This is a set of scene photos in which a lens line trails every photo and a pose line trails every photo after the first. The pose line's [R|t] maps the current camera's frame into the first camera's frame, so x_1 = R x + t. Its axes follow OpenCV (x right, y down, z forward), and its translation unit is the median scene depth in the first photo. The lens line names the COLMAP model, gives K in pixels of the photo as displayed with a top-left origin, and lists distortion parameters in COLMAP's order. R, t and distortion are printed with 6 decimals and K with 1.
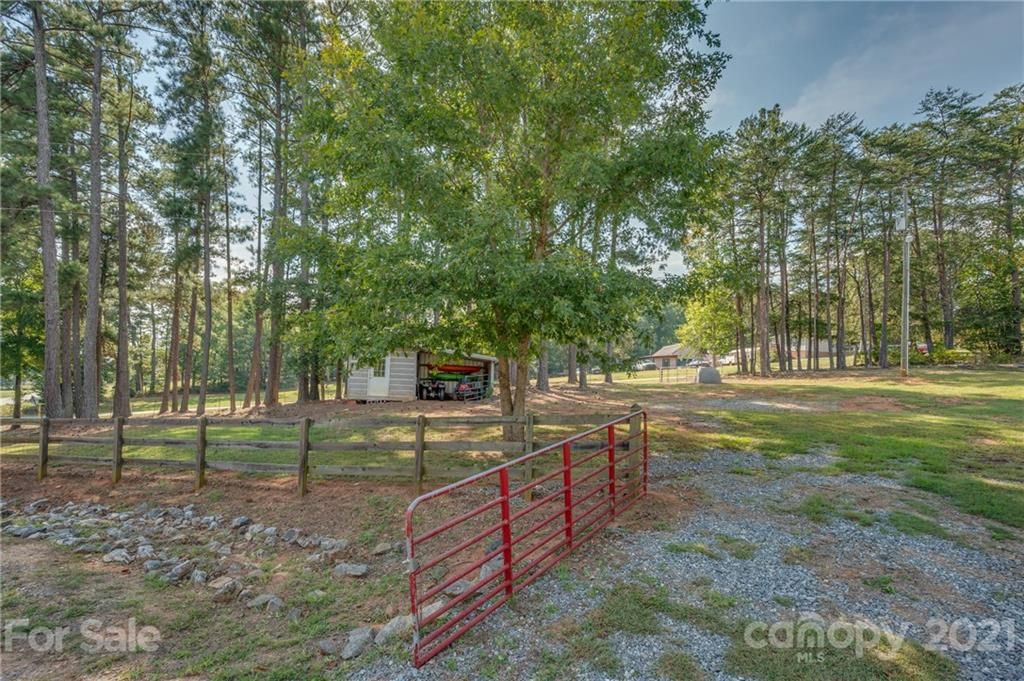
lens RADIAL K [[400.7, 0, 514.8], [0, 400.7, 345.2], [0, 0, 1]] dist [0.000139, -0.000005]
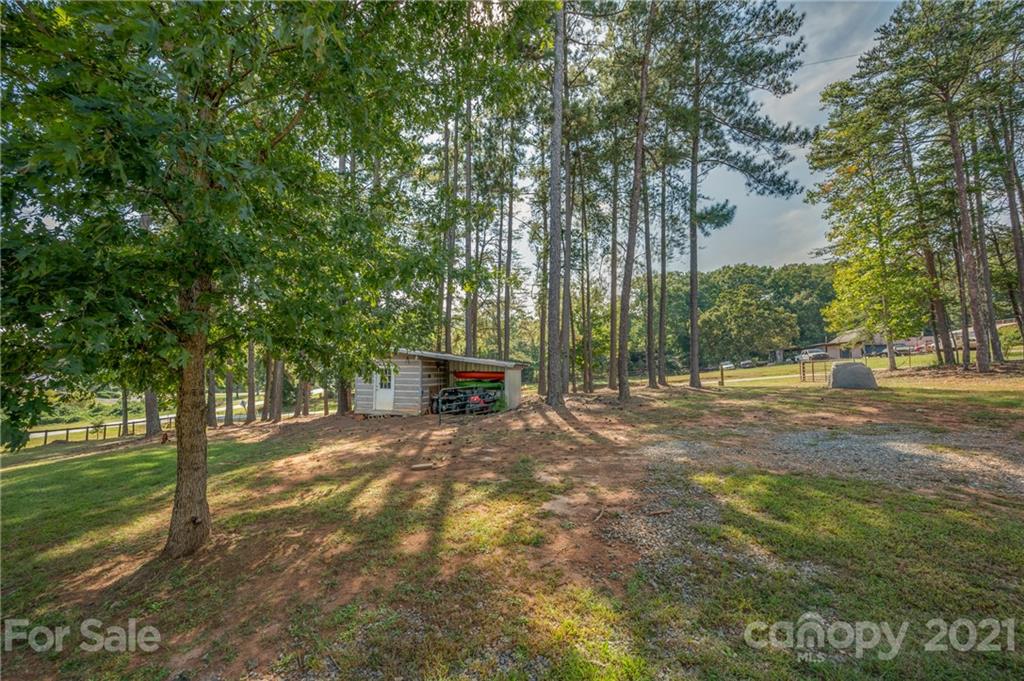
lens RADIAL K [[400.7, 0, 514.8], [0, 400.7, 345.2], [0, 0, 1]] dist [0.000139, -0.000005]
pose [[0.942870, -0.047916, -0.329698, 0.134941], [0.049961, 0.998749, -0.002271, 0.001677], [0.329394, -0.014331, 0.944084, 0.160826]]
